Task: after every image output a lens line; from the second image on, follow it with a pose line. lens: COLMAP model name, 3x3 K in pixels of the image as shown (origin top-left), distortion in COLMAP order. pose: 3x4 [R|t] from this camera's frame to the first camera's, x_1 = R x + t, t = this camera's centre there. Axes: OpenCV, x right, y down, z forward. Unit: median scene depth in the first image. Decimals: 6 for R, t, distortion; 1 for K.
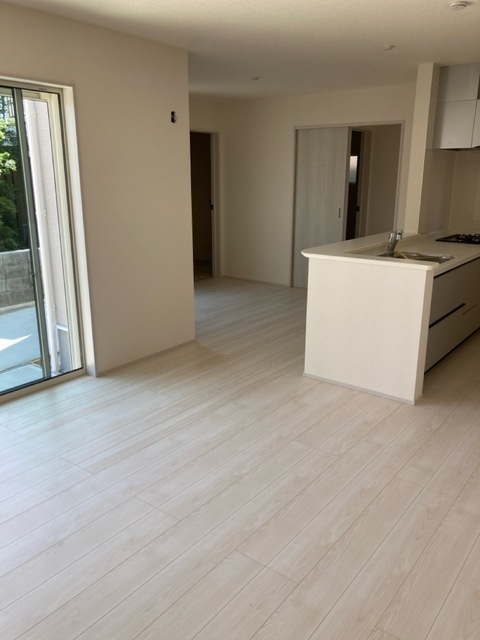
lens RADIAL K [[519.6, 0, 240.0], [0, 519.6, 320.0], [0, 0, 1]] dist [0.046614, -0.117881]
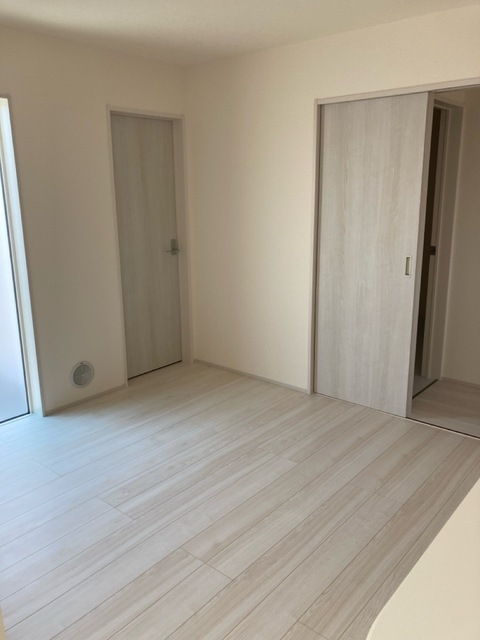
lens RADIAL K [[519.6, 0, 240.0], [0, 519.6, 320.0], [0, 0, 1]] dist [0.046614, -0.117881]
pose [[0.998970, -0.002423, -0.045308, 0.061695], [0.001122, 0.999587, -0.028716, -0.162937], [0.045359, 0.028636, 0.998560, 0.578894]]
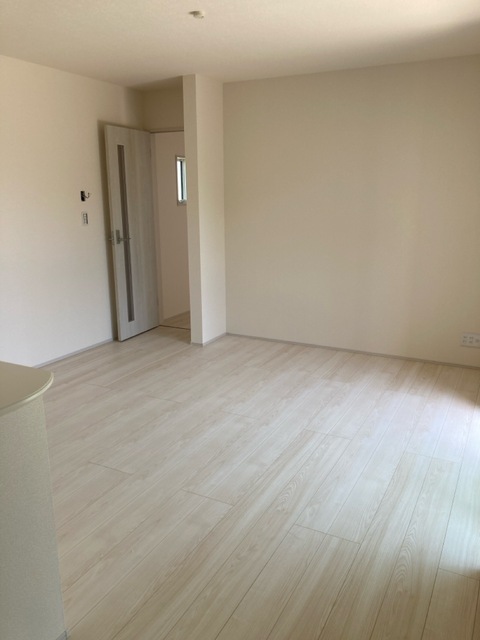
lens RADIAL K [[519.6, 0, 240.0], [0, 519.6, 320.0], [0, 0, 1]] dist [0.046614, -0.117881]
pose [[-0.984236, 0.045053, -0.171025, 0.034909], [-0.045324, 0.870463, 0.490142, -0.278264], [0.170953, 0.490167, -0.854699, 1.016535]]
